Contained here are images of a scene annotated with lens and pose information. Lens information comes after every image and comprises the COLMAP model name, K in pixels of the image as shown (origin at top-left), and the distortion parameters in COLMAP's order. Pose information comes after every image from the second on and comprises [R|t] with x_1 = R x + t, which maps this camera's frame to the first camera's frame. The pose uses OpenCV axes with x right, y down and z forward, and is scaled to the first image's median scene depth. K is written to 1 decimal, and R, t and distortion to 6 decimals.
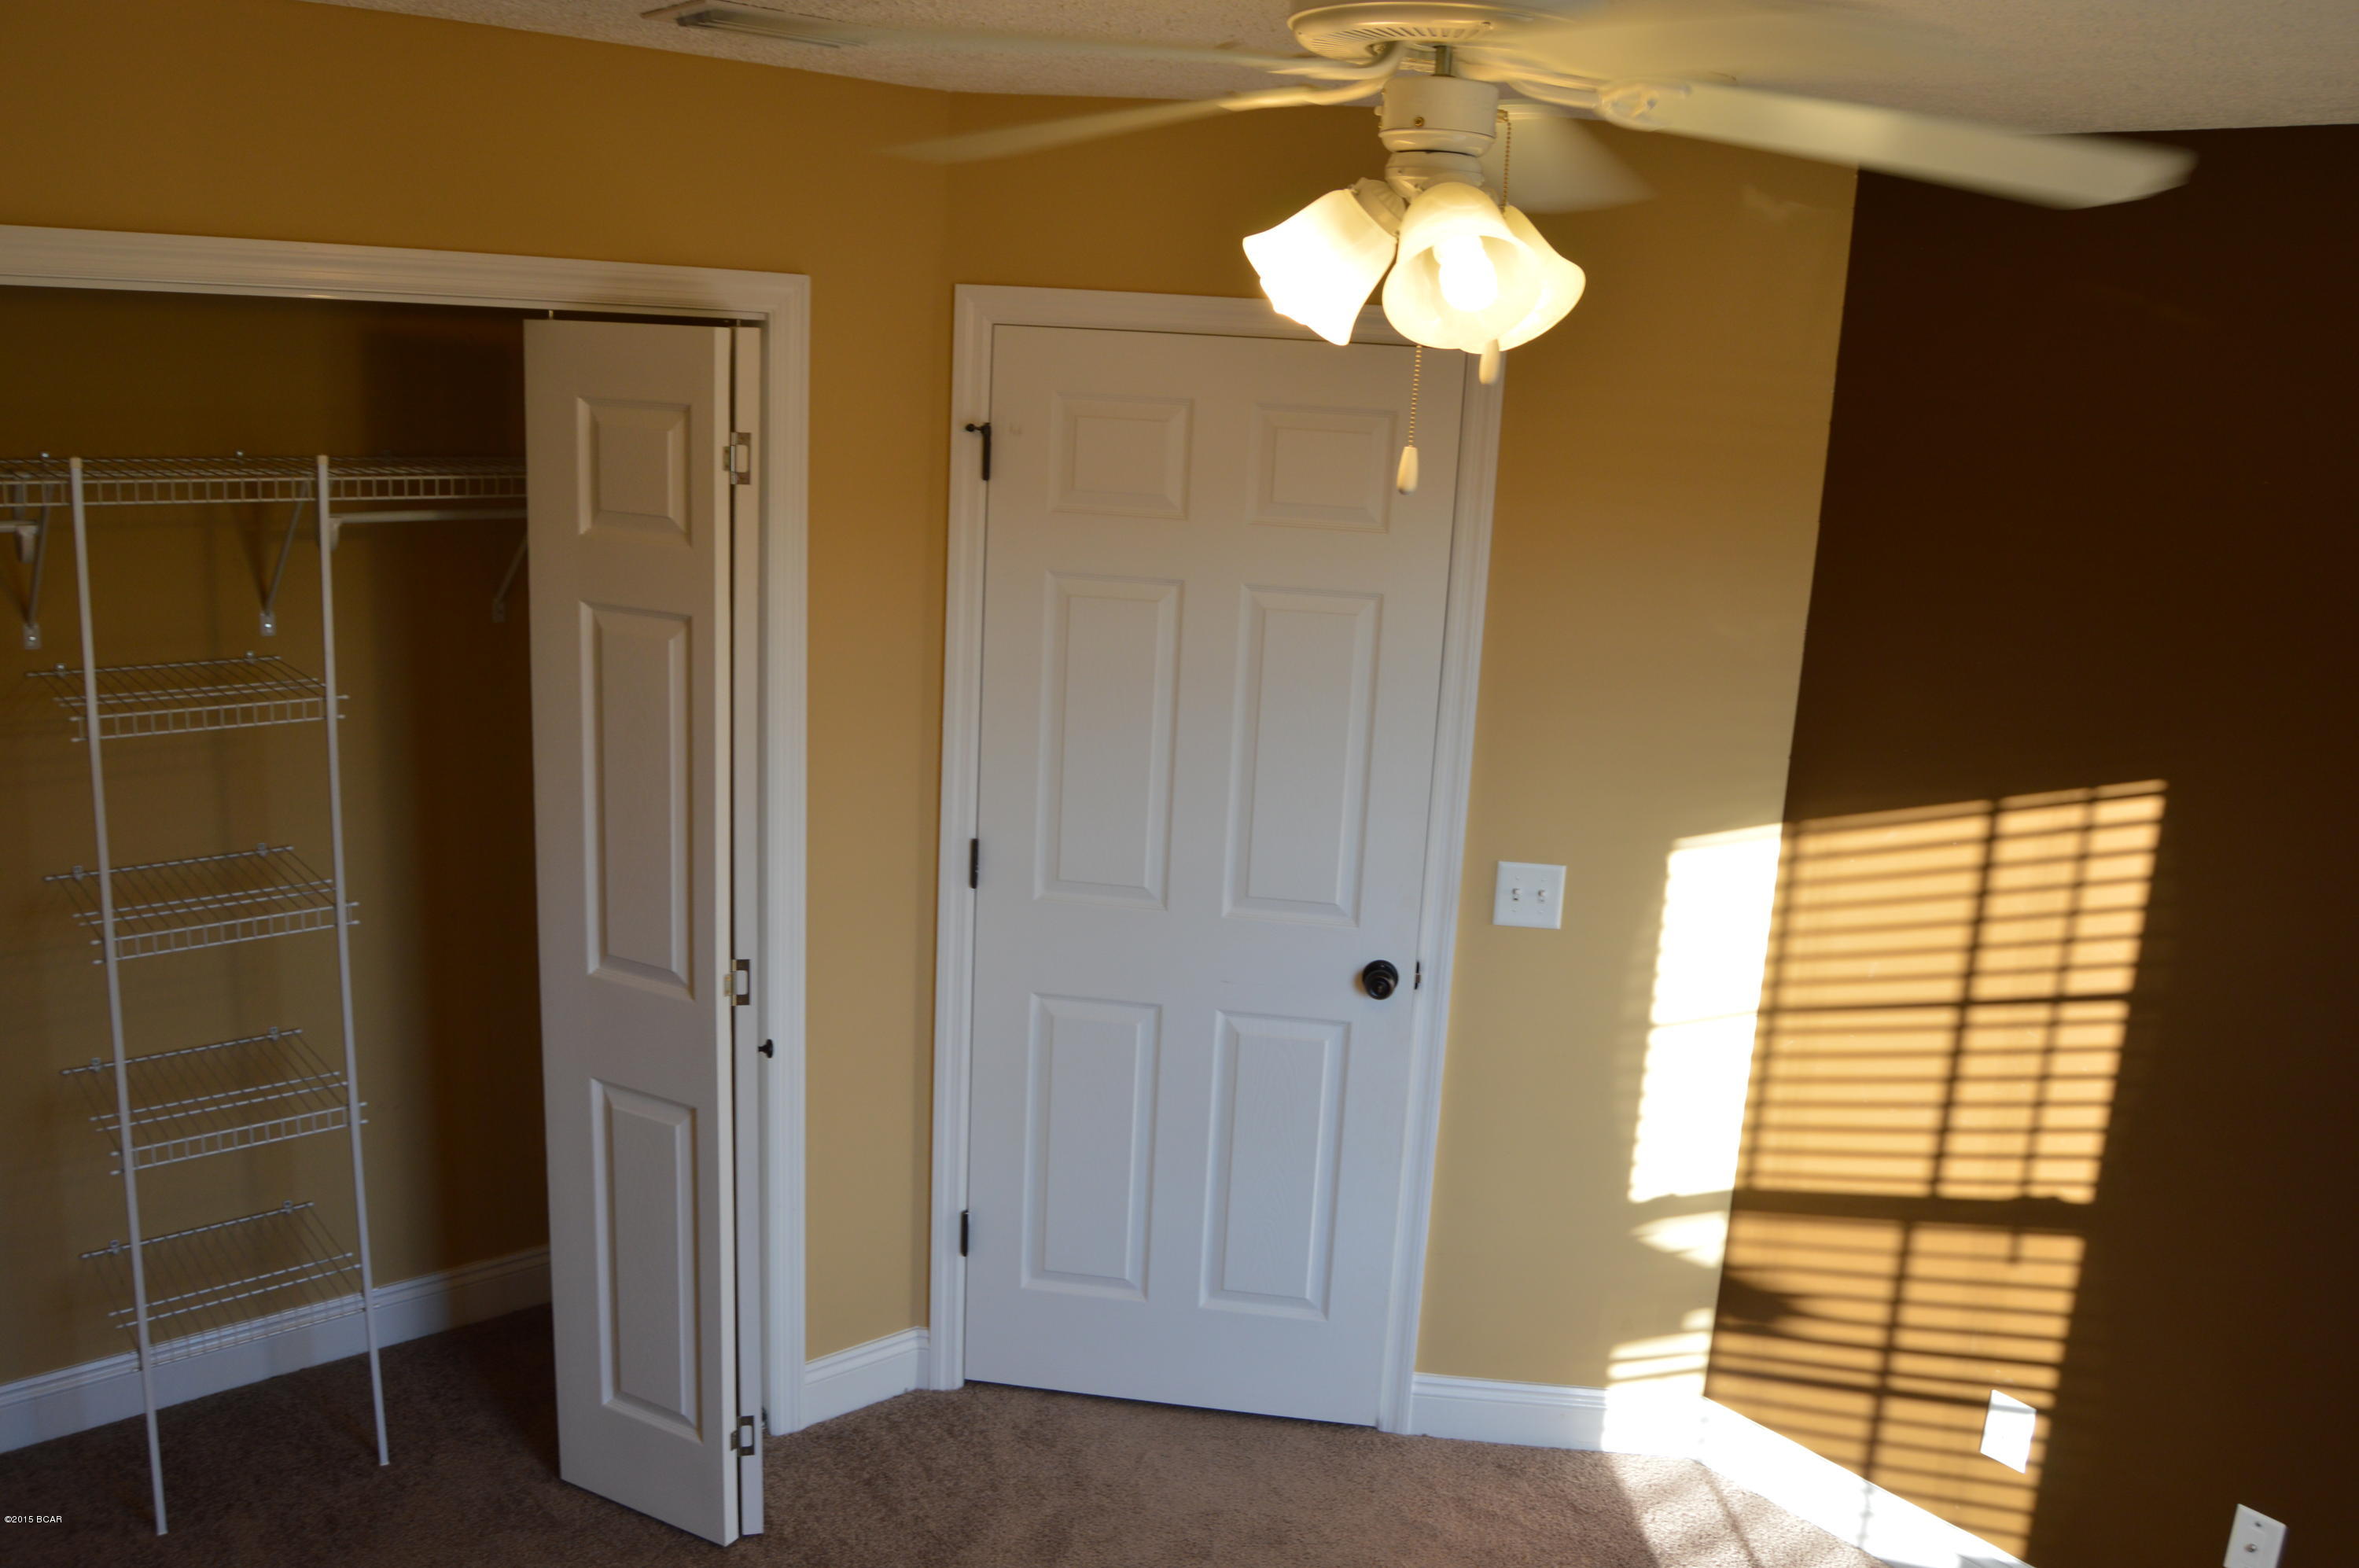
lens RADIAL K [[1859.8, 0, 1179.5], [0, 1859.8, 784.0], [0, 0, 1]] dist [-0.097347, 0.037986]
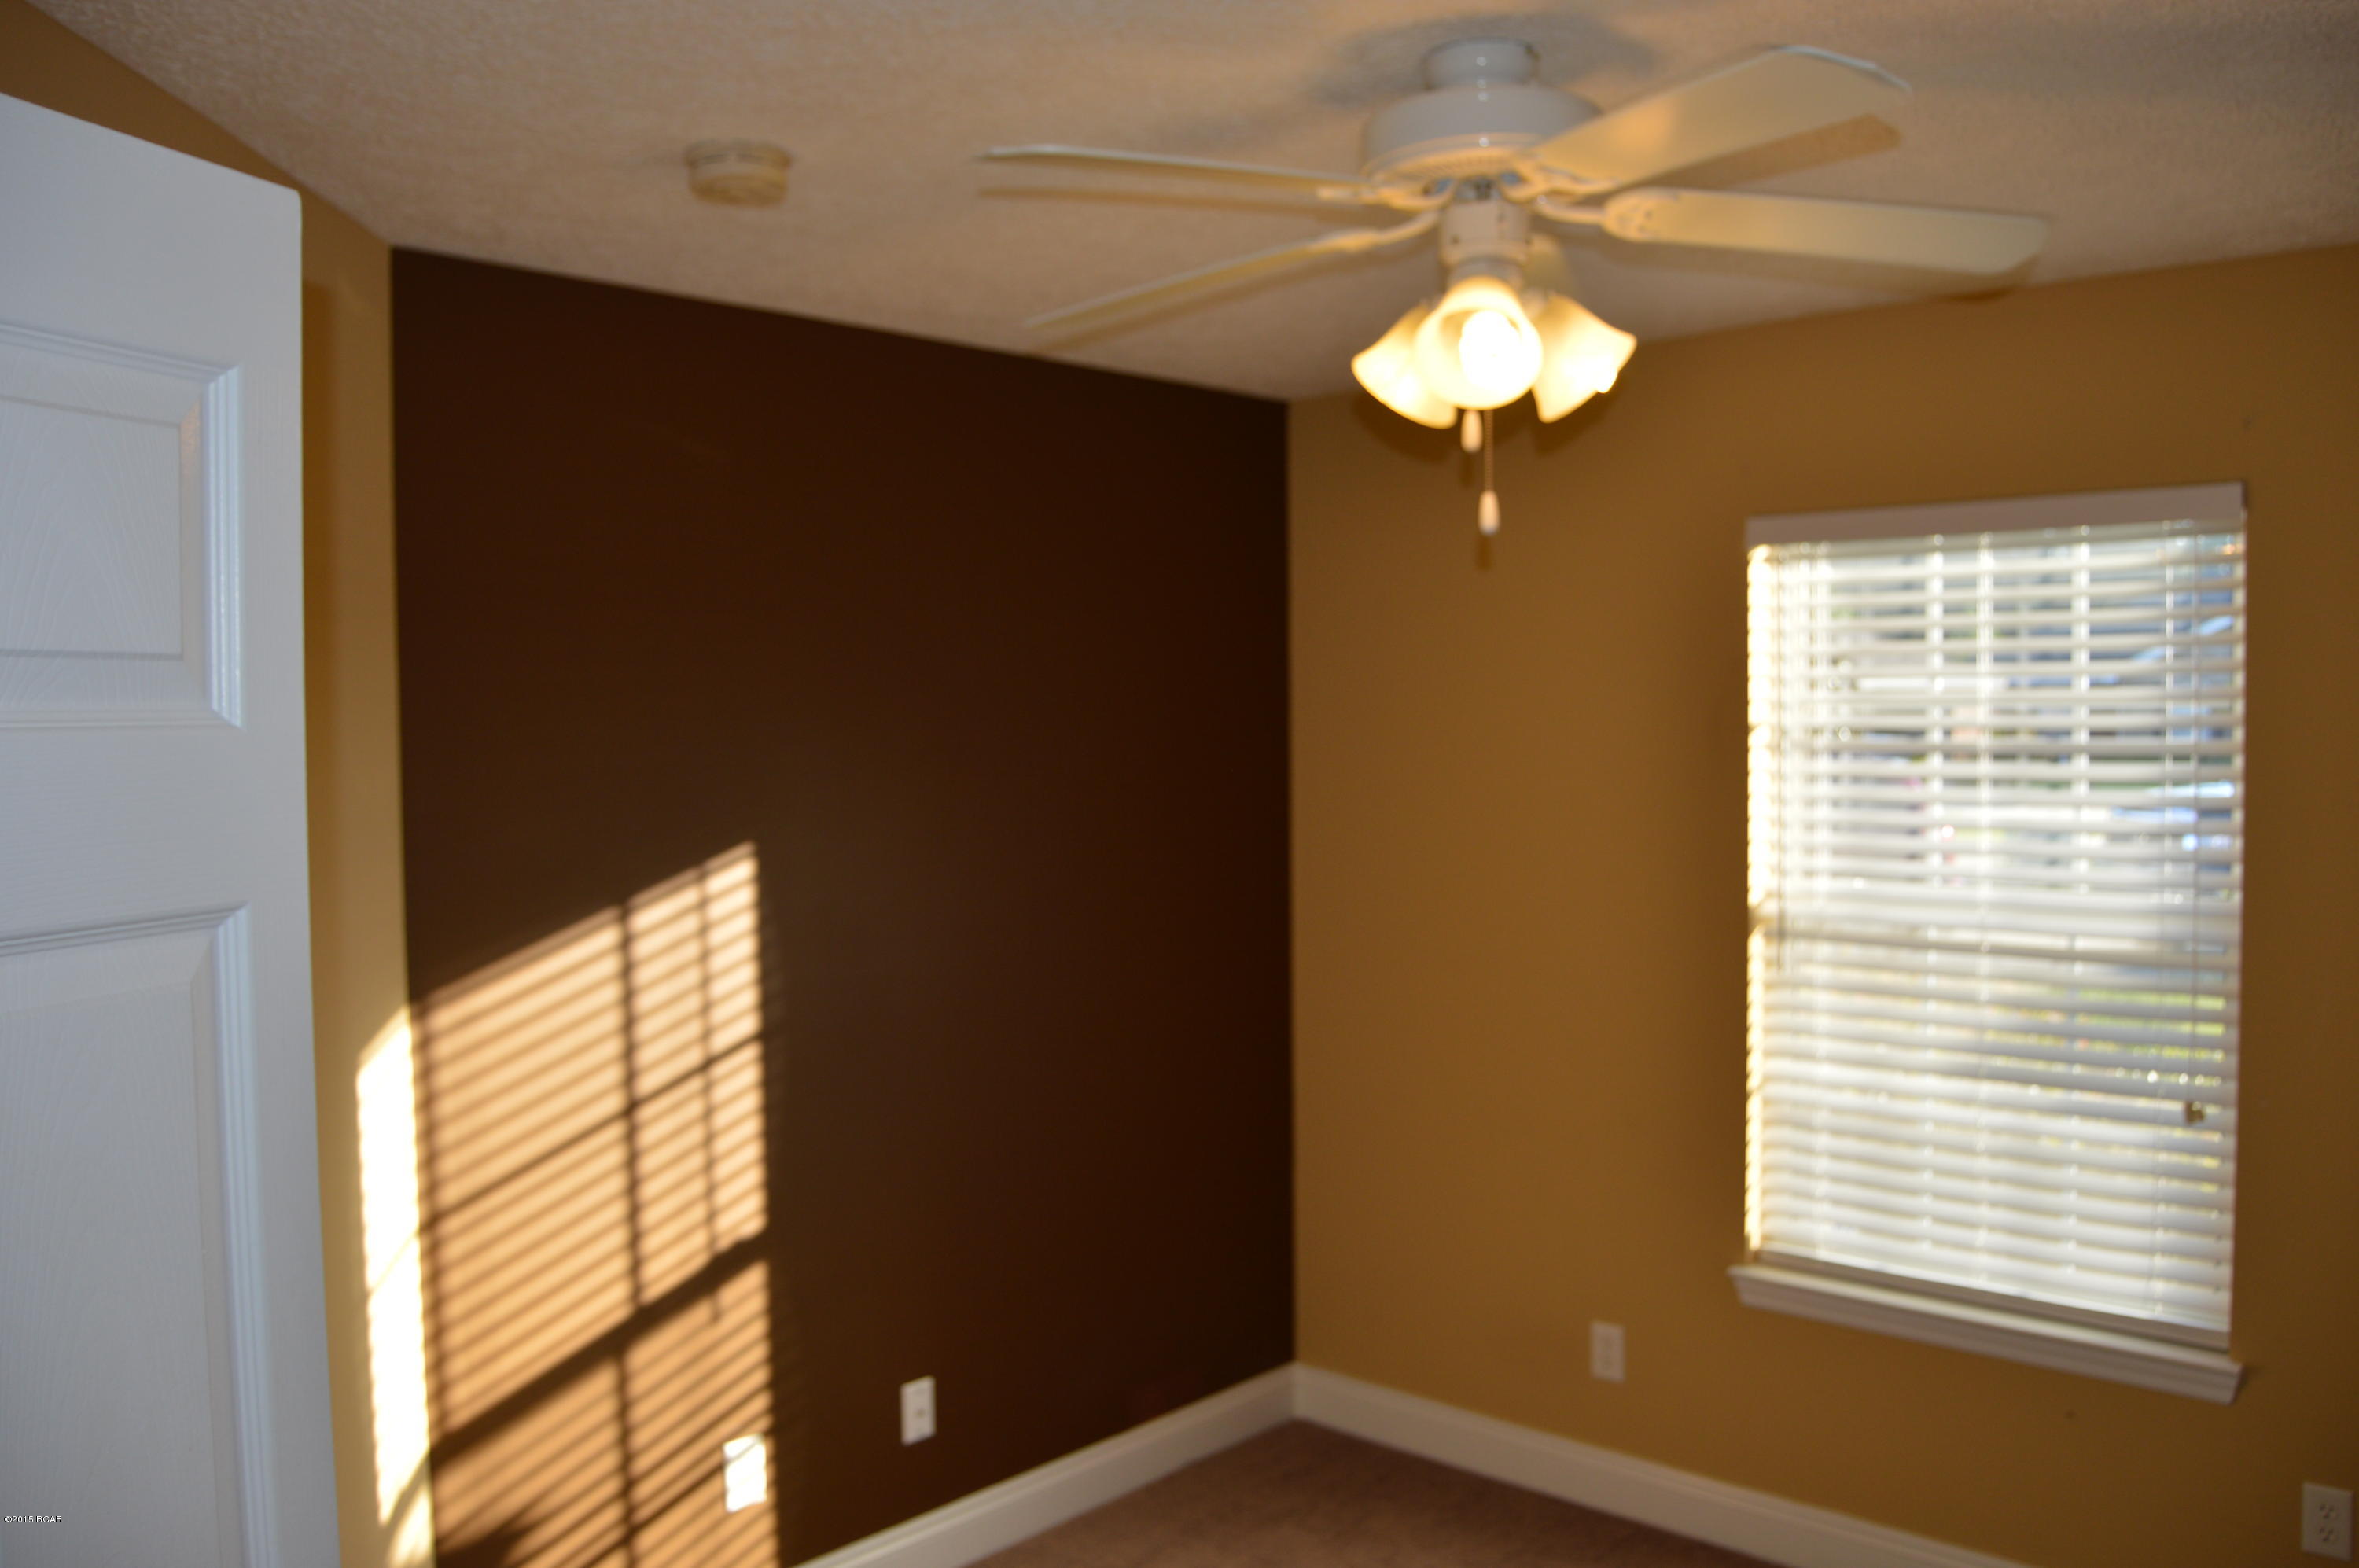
lens RADIAL K [[1859.8, 0, 1179.5], [0, 1859.8, 784.0], [0, 0, 1]] dist [-0.097347, 0.037986]
pose [[-0.134922, -0.090612, 0.986704, -0.616116], [0.229511, 0.965870, 0.120082, -0.109263], [-0.963909, 0.242662, -0.109520, 0.781768]]
